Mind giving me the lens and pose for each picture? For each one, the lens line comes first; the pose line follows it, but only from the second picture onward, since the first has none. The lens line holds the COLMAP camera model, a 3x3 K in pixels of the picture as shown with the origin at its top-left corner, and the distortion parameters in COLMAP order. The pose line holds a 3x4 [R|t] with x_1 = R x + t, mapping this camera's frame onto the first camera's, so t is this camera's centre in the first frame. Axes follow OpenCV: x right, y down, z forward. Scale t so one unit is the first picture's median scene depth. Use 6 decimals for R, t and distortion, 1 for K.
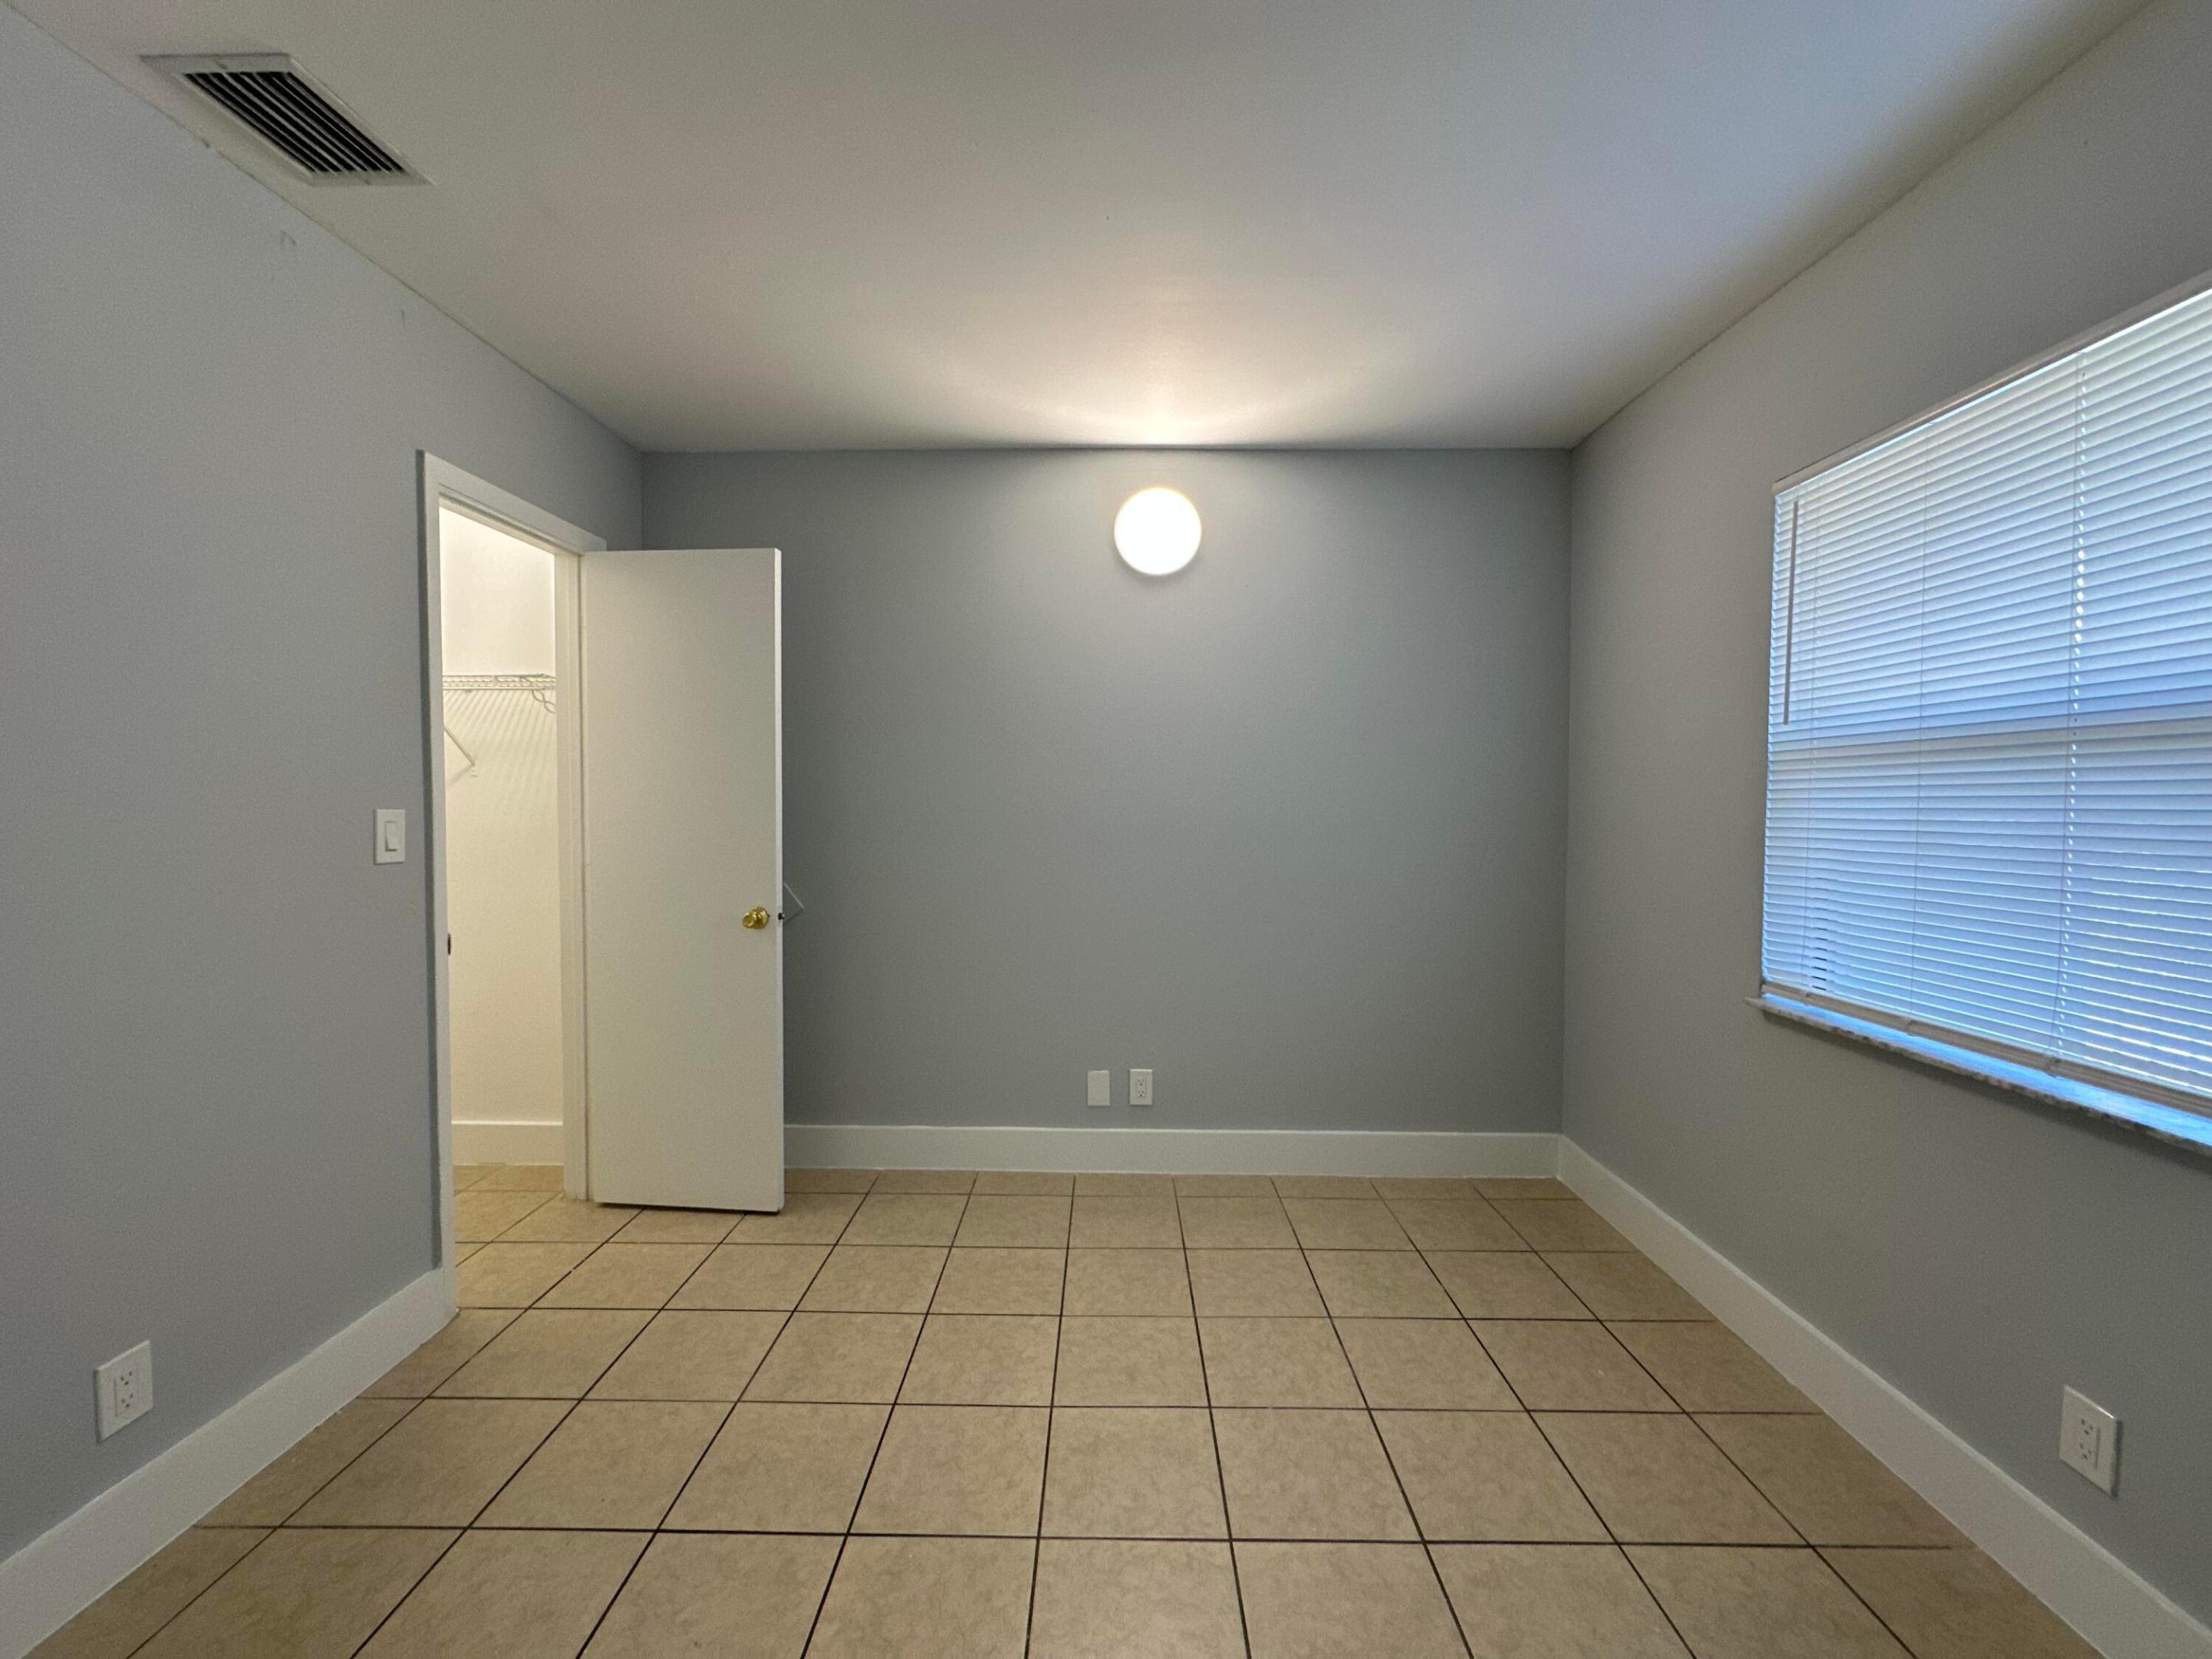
lens RADIAL K [[888.8, 0, 1106.4], [0, 888.8, 825.5], [0, 0, 1]] dist [-0.007273, 0.001801]
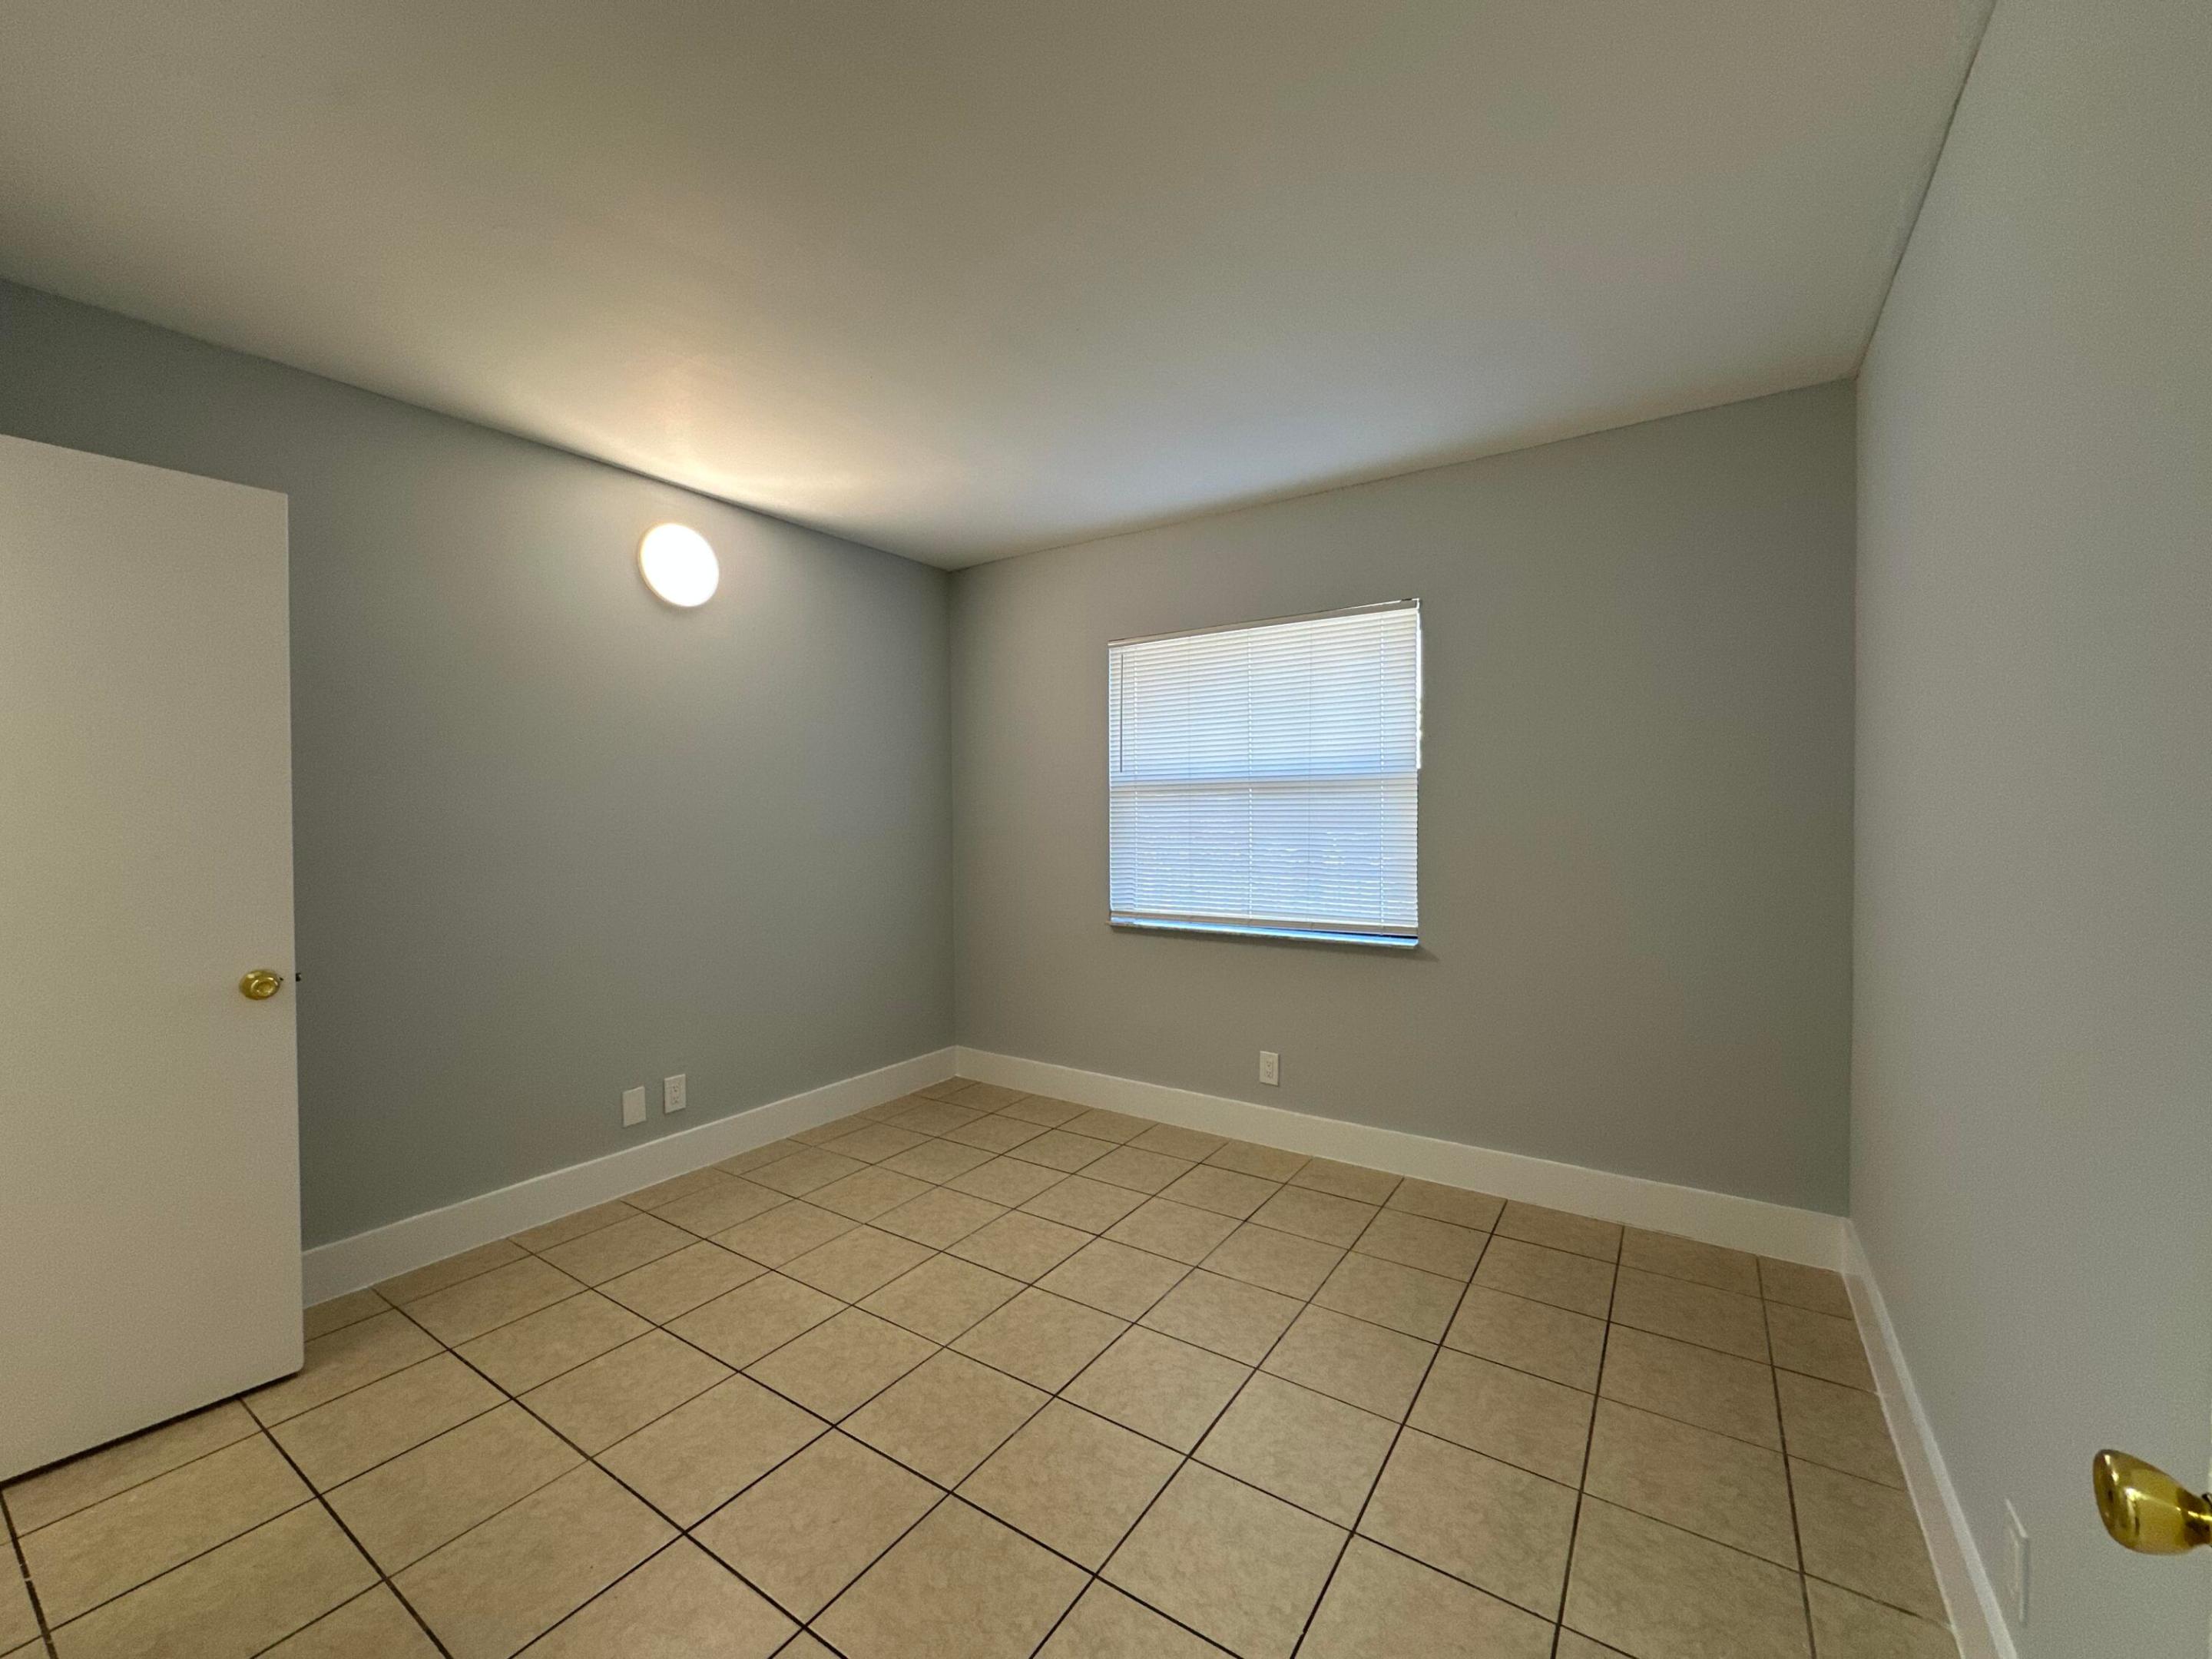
lens RADIAL K [[888.8, 0, 1115.4], [0, 888.8, 812.9], [0, 0, 1]] dist [-0.007273, 0.001801]
pose [[0.536581, -0.010428, 0.843785, -0.653088], [0.032139, 0.999451, -0.008086, -0.009706], [-0.843237, 0.031457, 0.536621, -0.001725]]
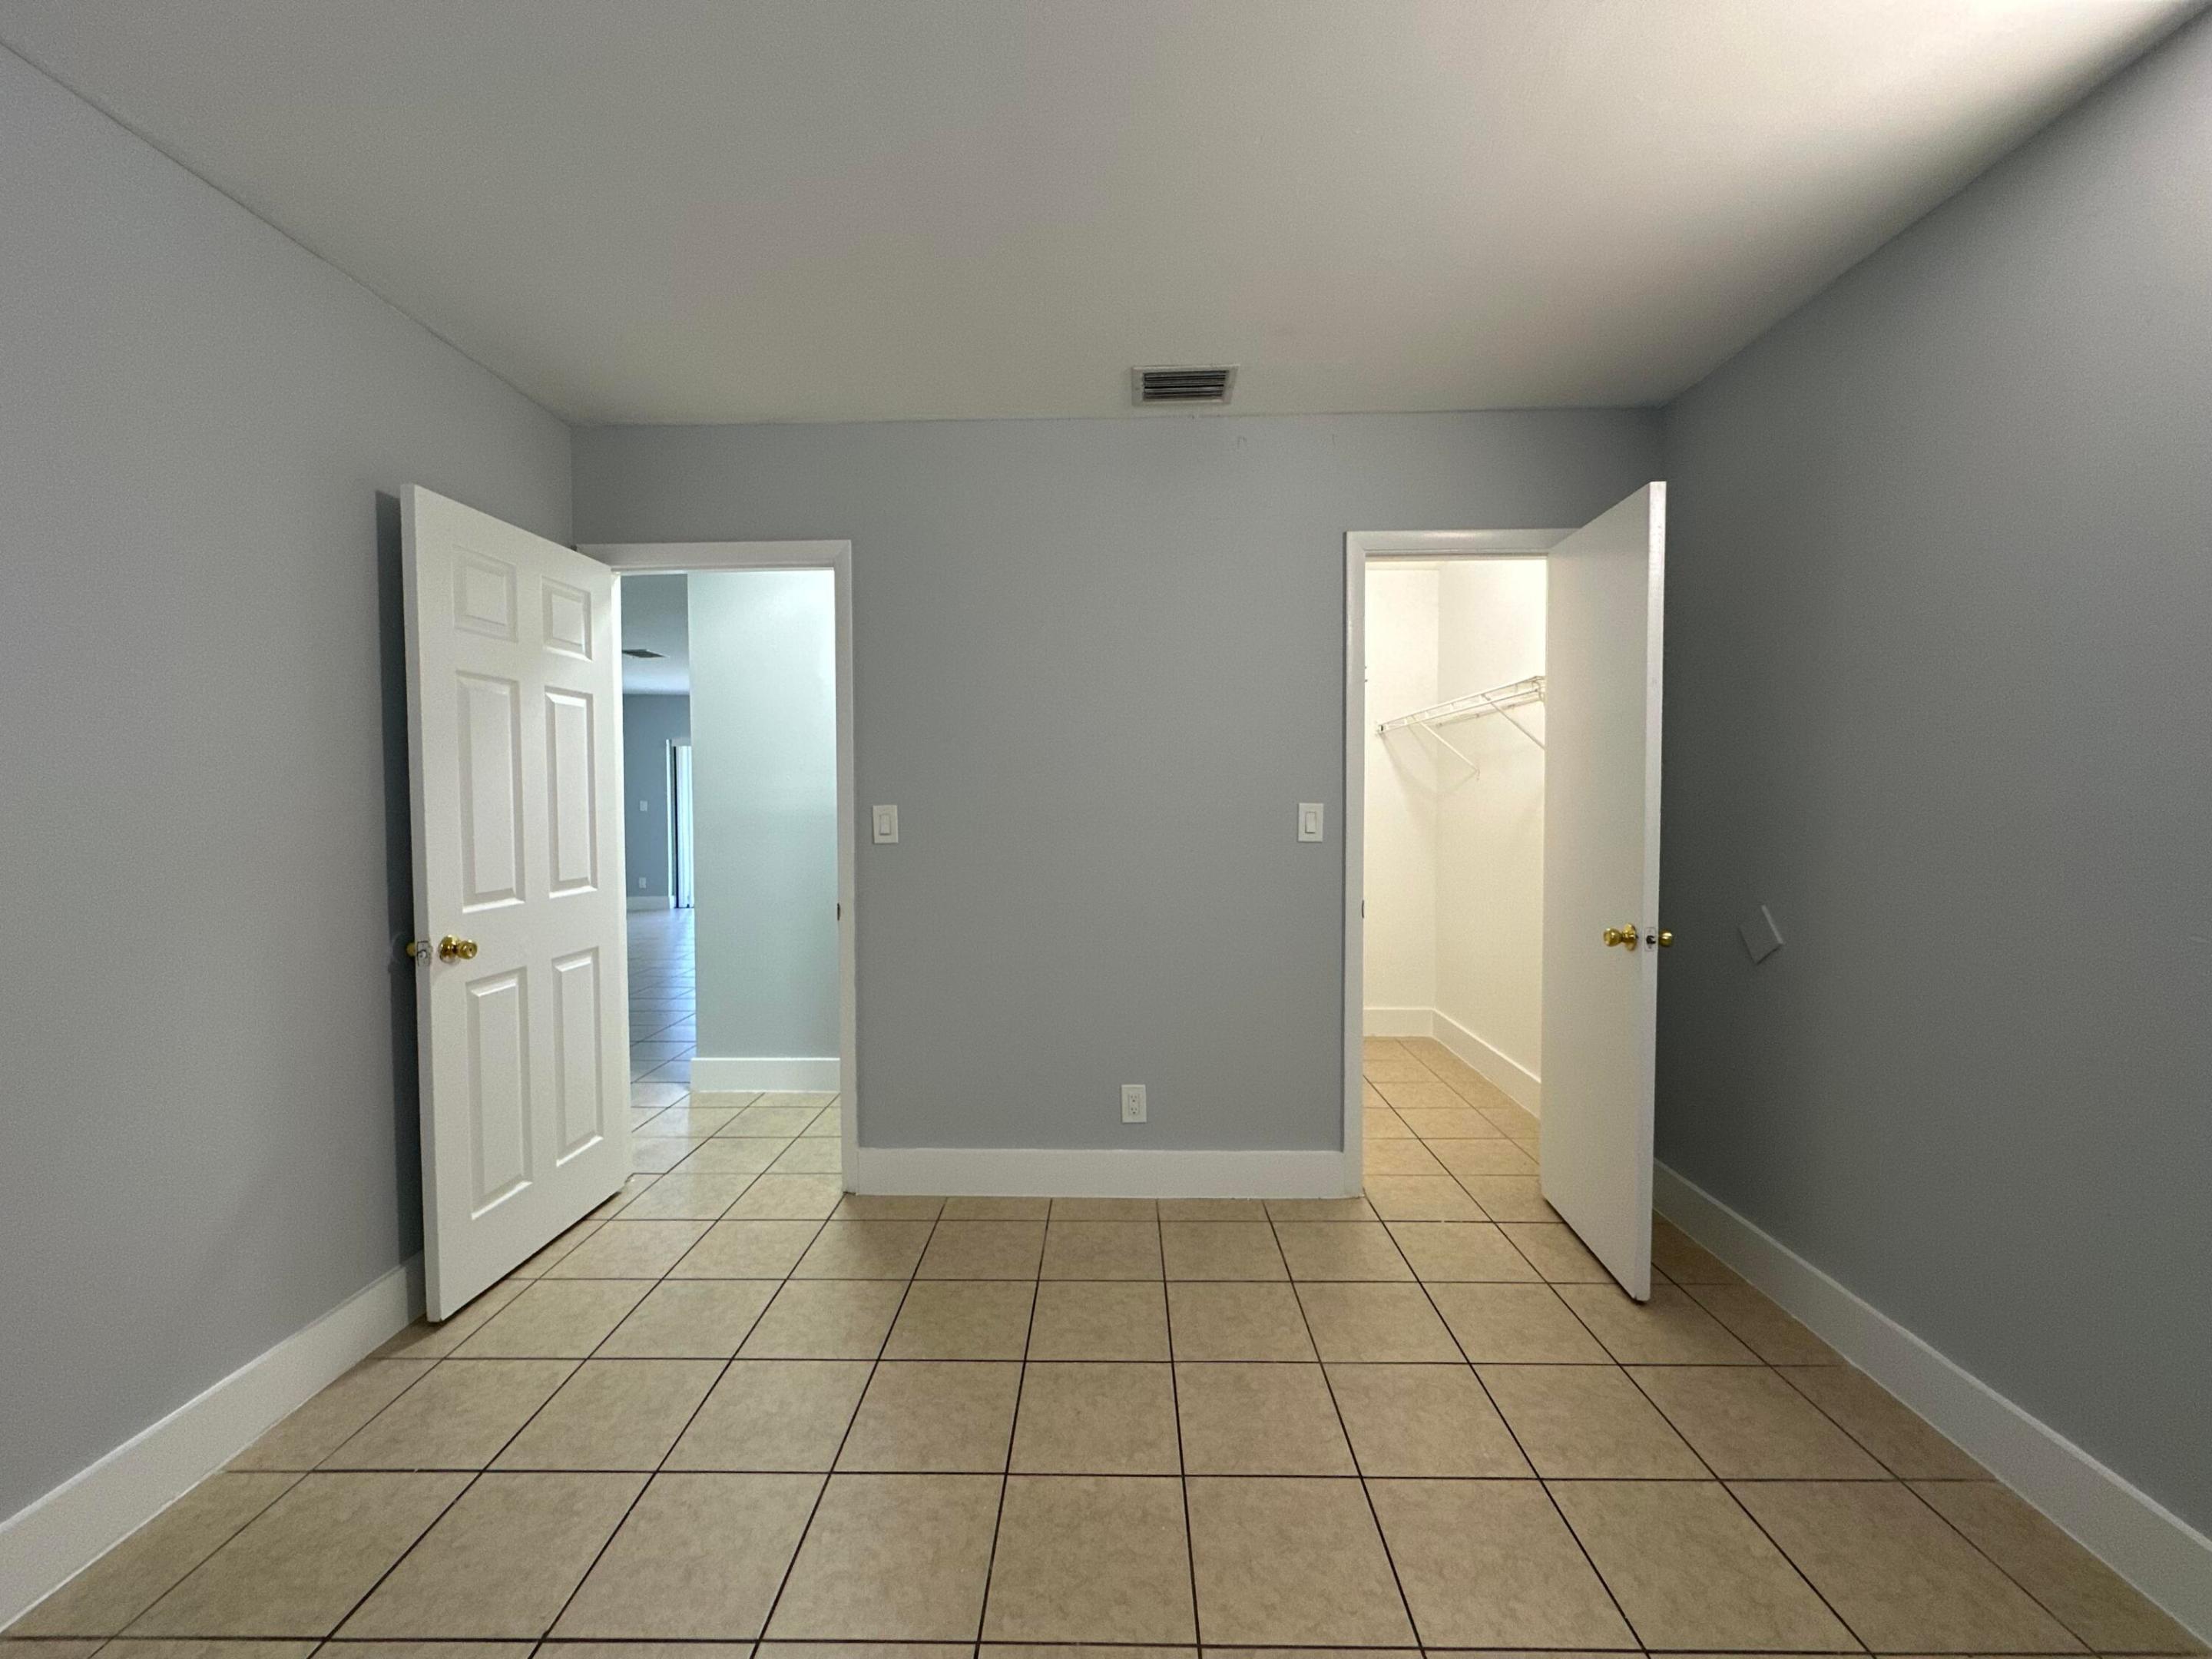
lens RADIAL K [[888.8, 0, 1101.5], [0, 888.8, 823.8], [0, 0, 1]] dist [-0.007273, 0.001801]
pose [[-0.015229, 0.026653, -0.999529, 0.455902], [-0.022625, 0.999380, 0.026994, -0.012566], [0.999628, 0.023026, -0.014616, 0.532792]]
